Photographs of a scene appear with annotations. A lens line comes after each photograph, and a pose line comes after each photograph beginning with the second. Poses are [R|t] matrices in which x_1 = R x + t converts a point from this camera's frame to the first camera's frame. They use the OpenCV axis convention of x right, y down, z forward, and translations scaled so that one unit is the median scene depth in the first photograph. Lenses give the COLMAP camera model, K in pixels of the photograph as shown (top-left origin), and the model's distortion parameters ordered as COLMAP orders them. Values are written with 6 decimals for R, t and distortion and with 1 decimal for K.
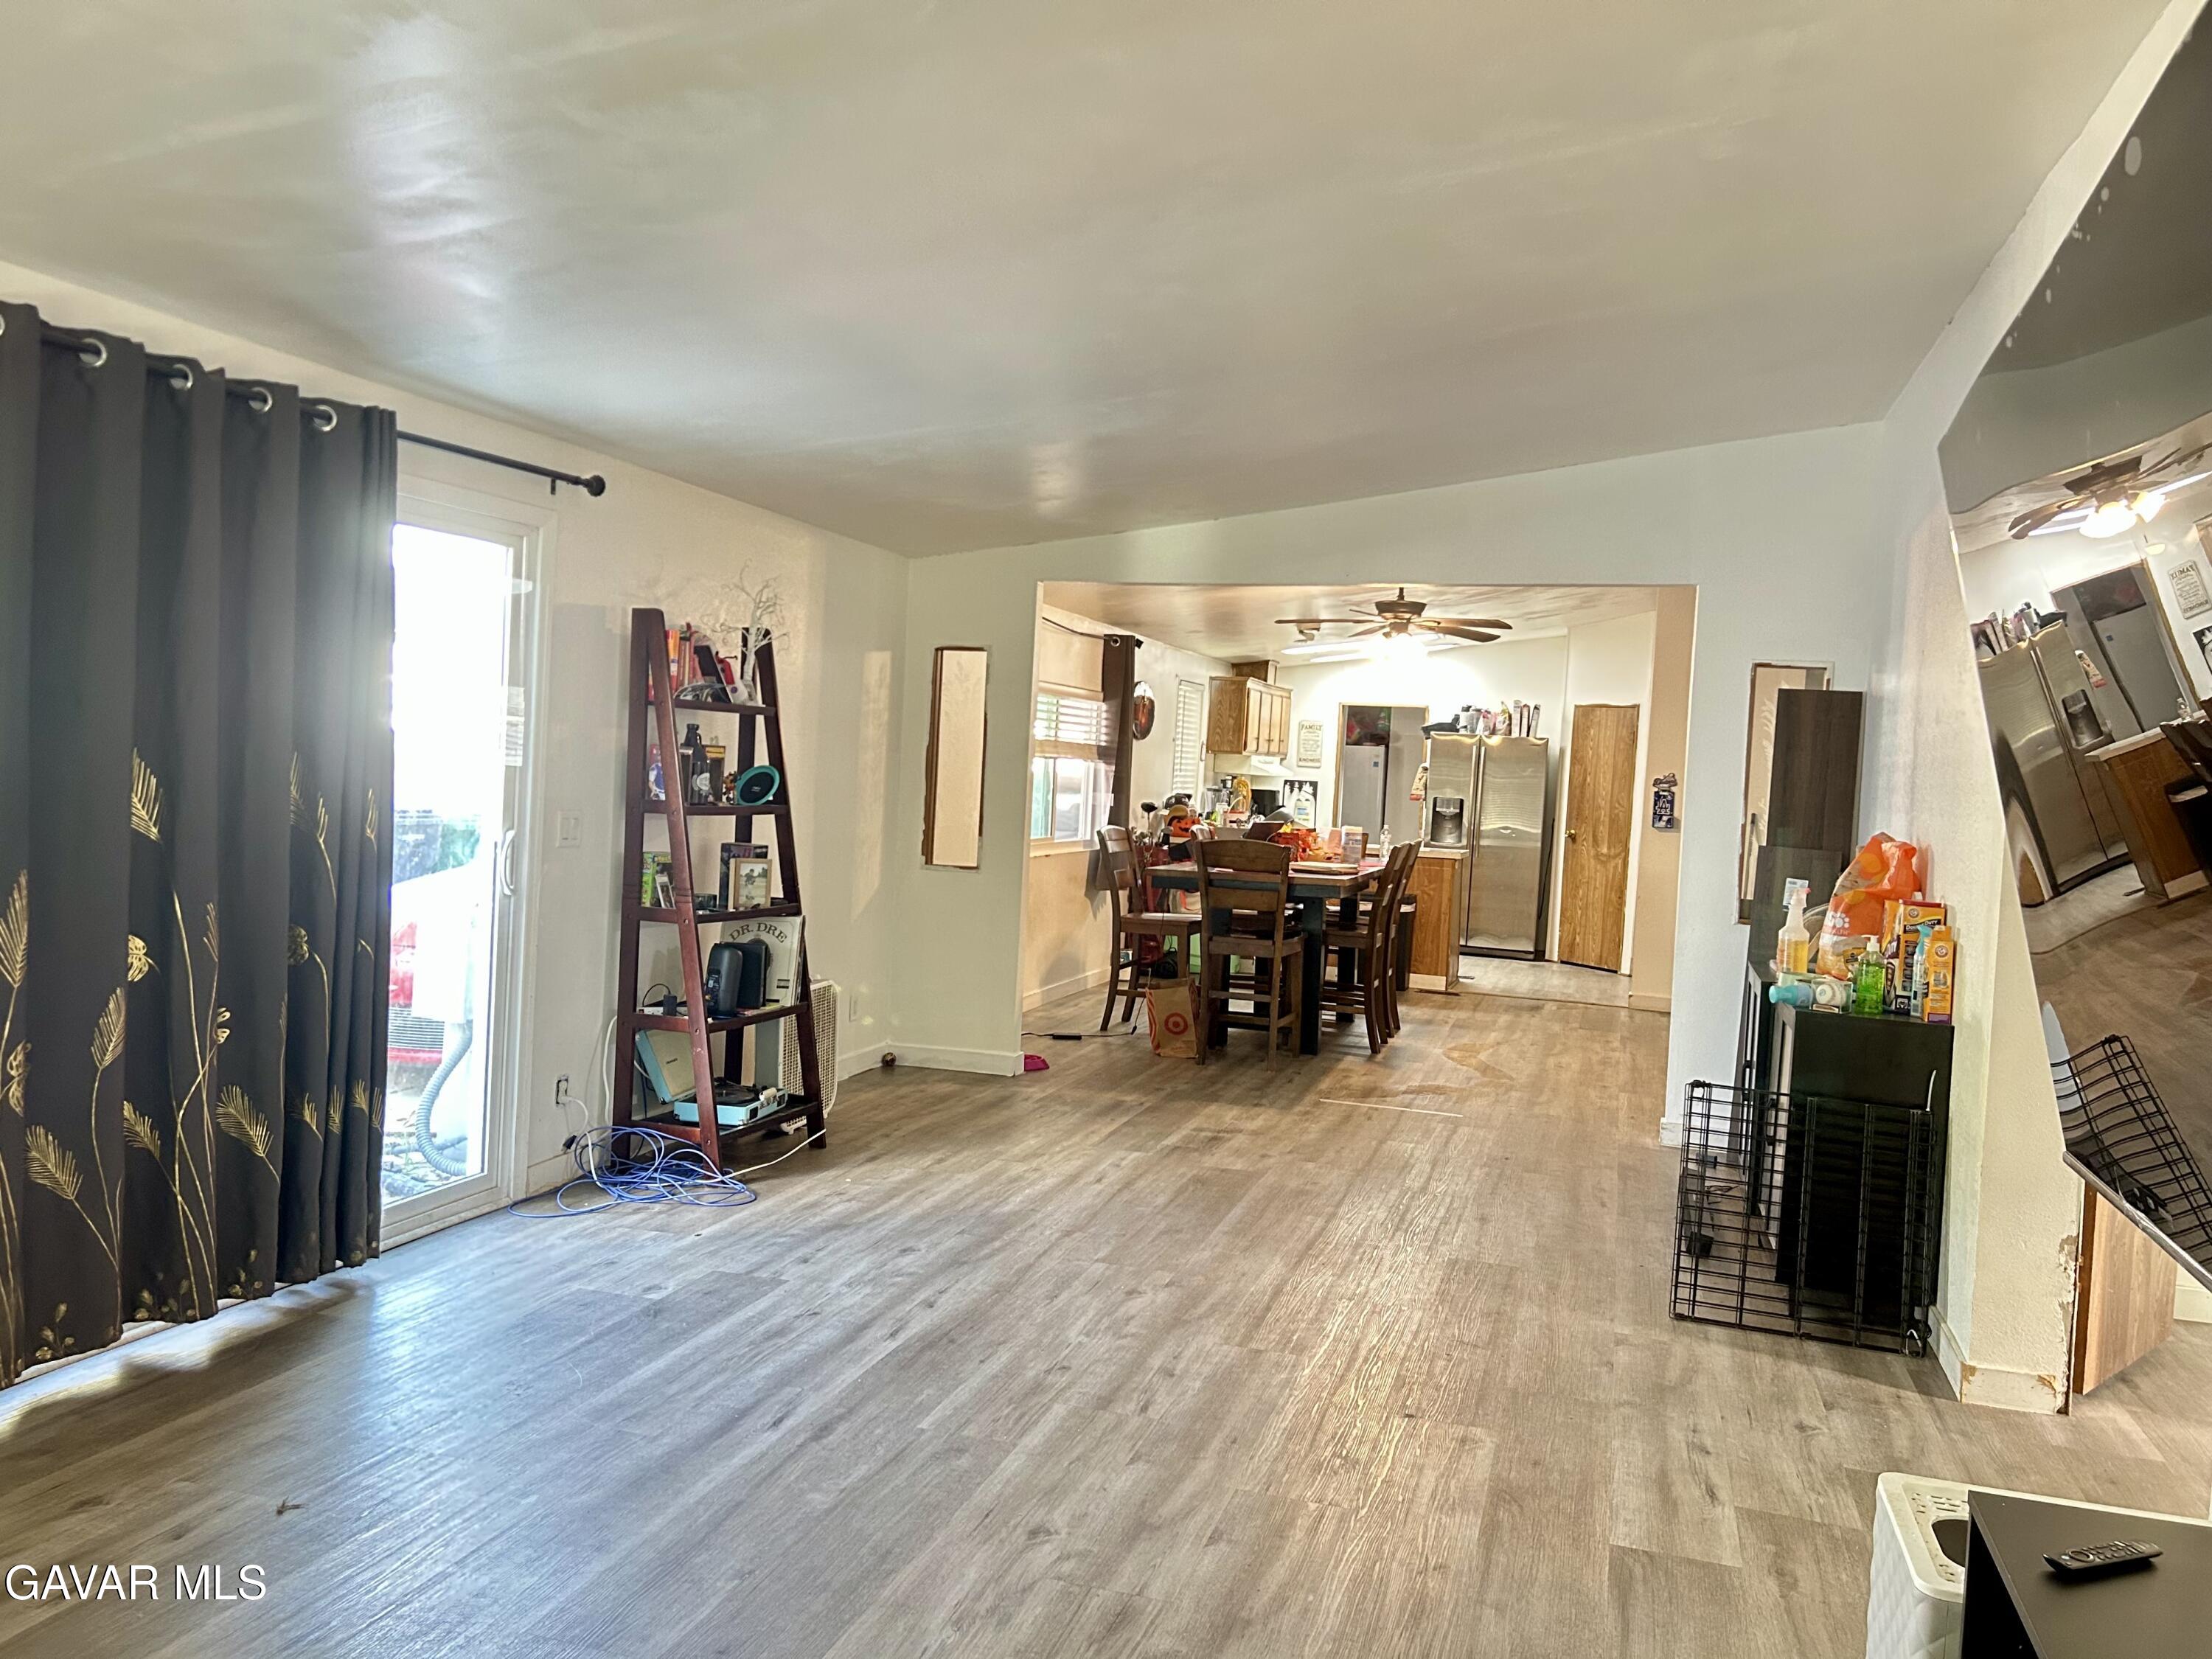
lens RADIAL K [[1678.7, 0, 1104.9], [0, 1678.7, 826.8], [0, 0, 1]] dist [0.006600, 0.001251]
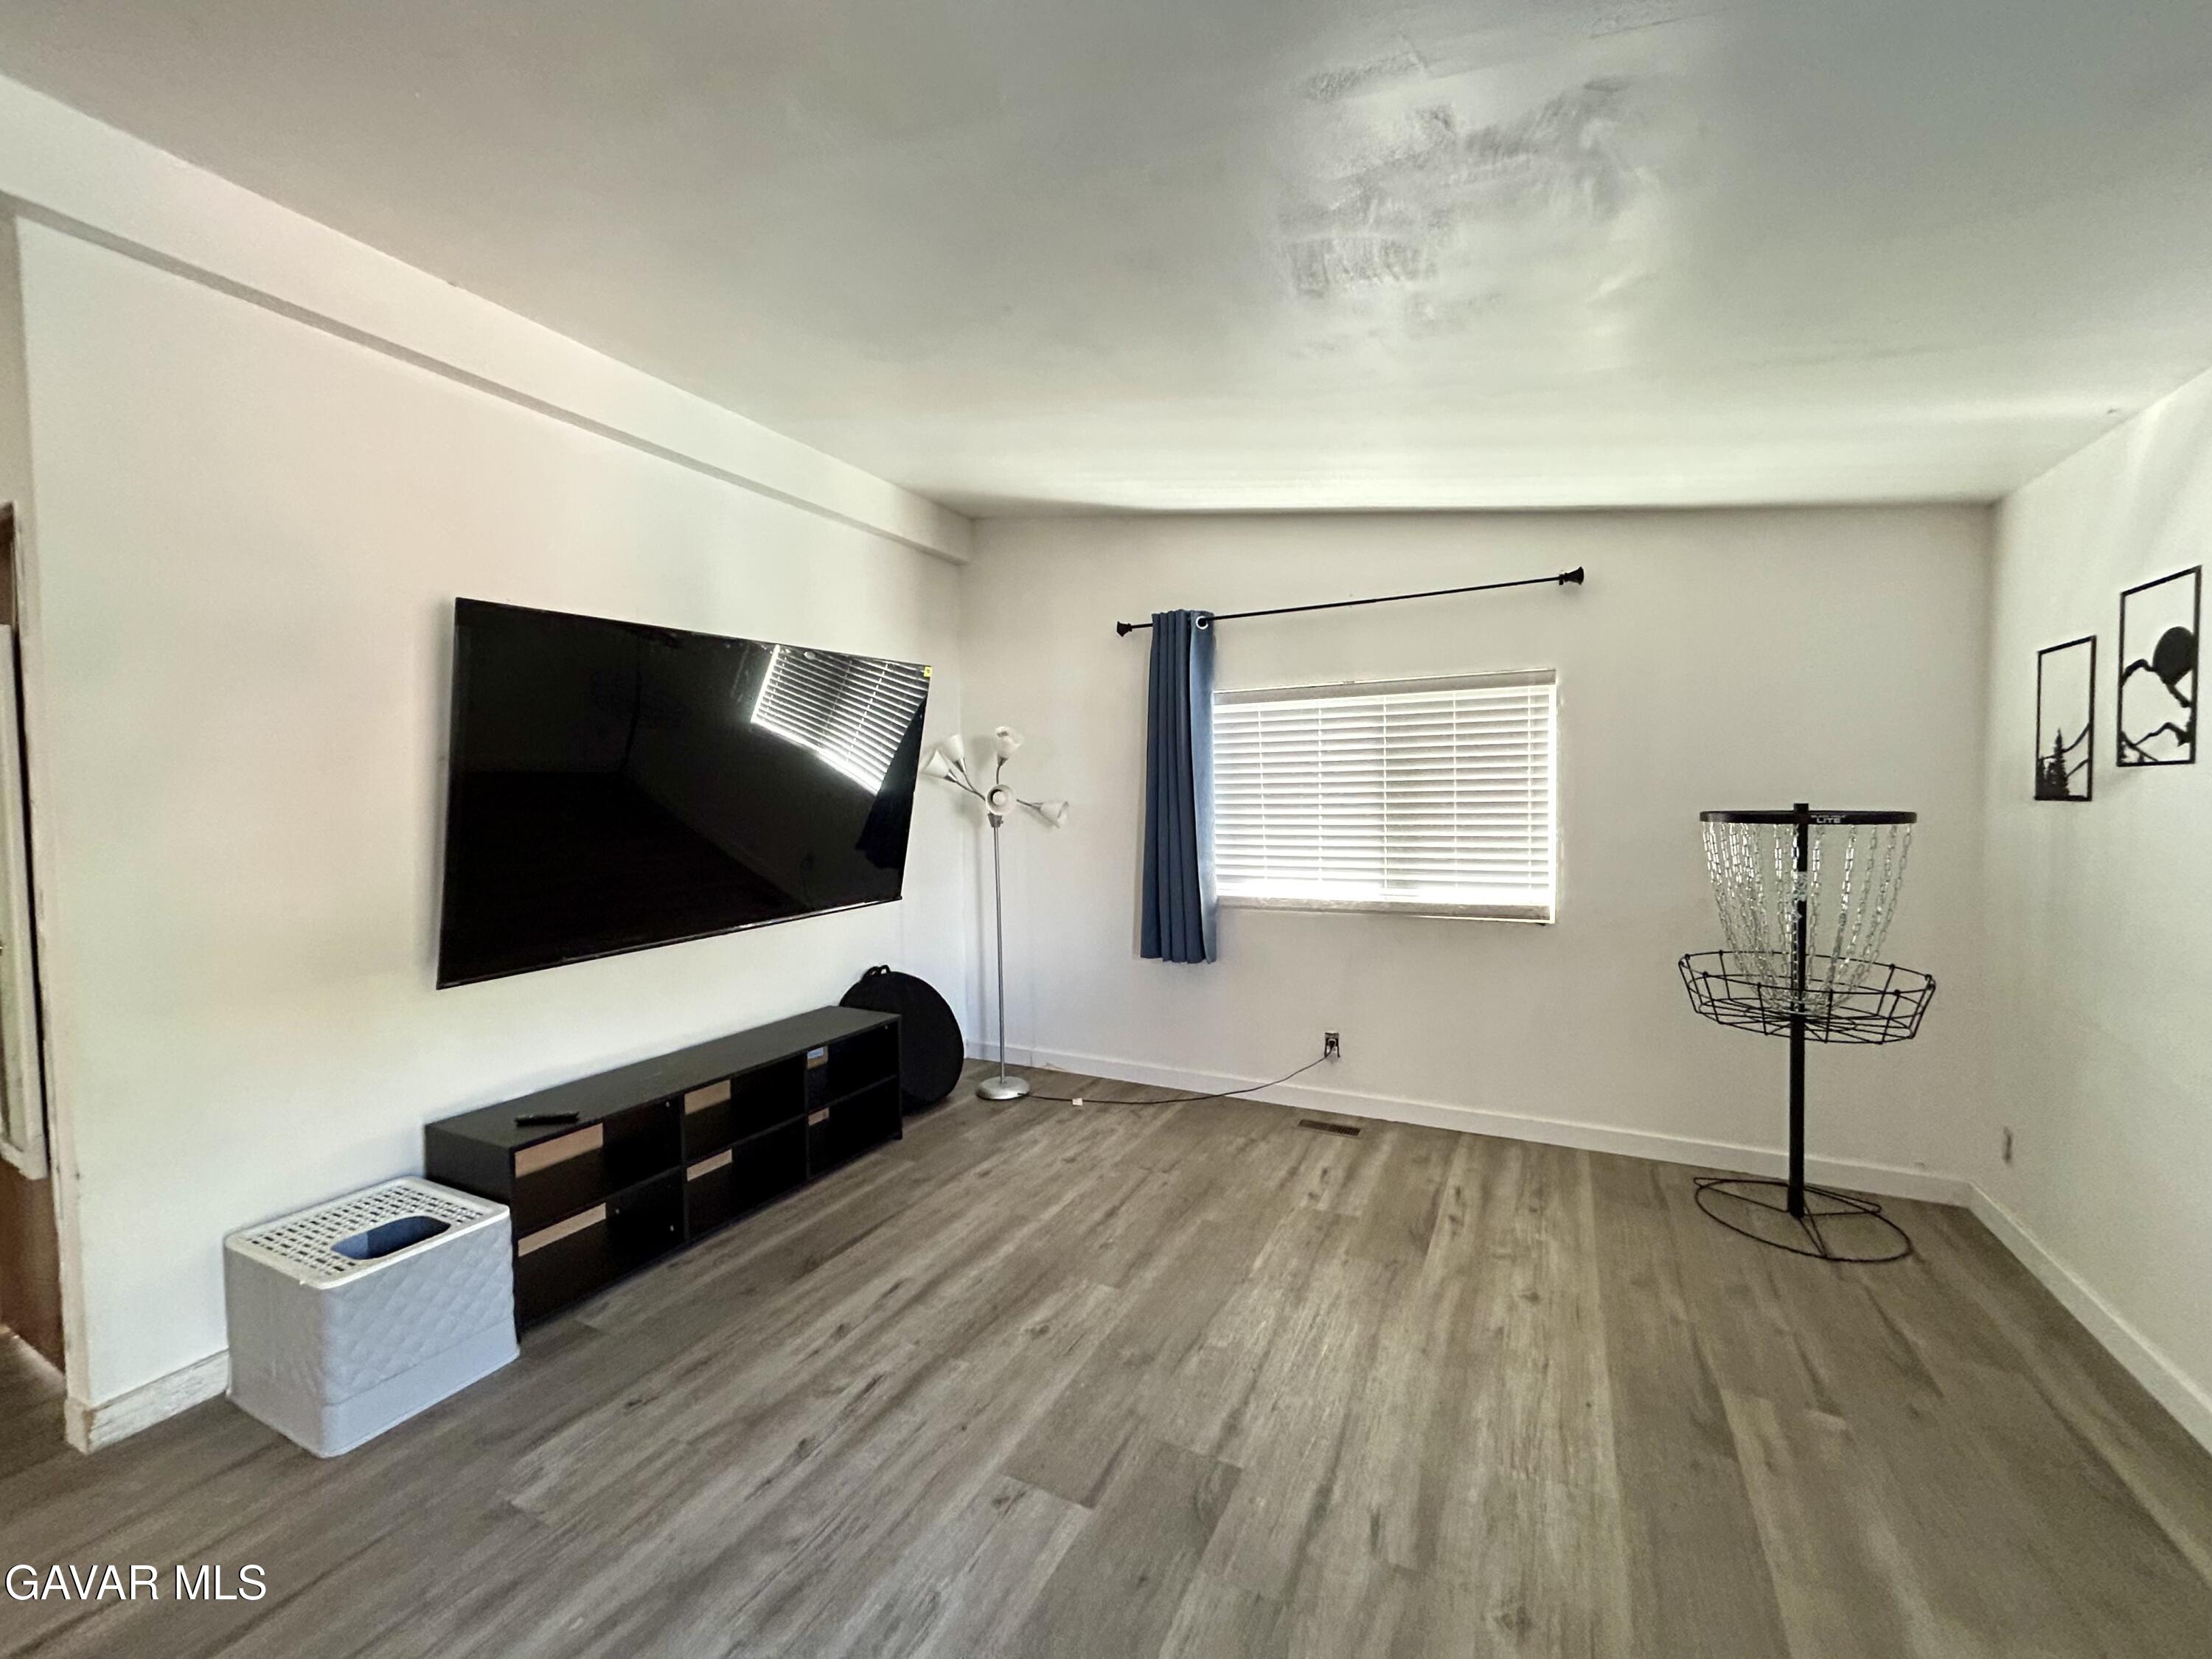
lens RADIAL K [[892.2, 0, 1104.9], [0, 892.2, 830.5], [0, 0, 1]] dist [-0.000028, 0.000022]
pose [[-0.987425, -0.036984, 0.153699, 0.035759], [-0.024606, 0.996356, 0.081669, -0.032042], [-0.156159, 0.076860, -0.984737, 0.971444]]
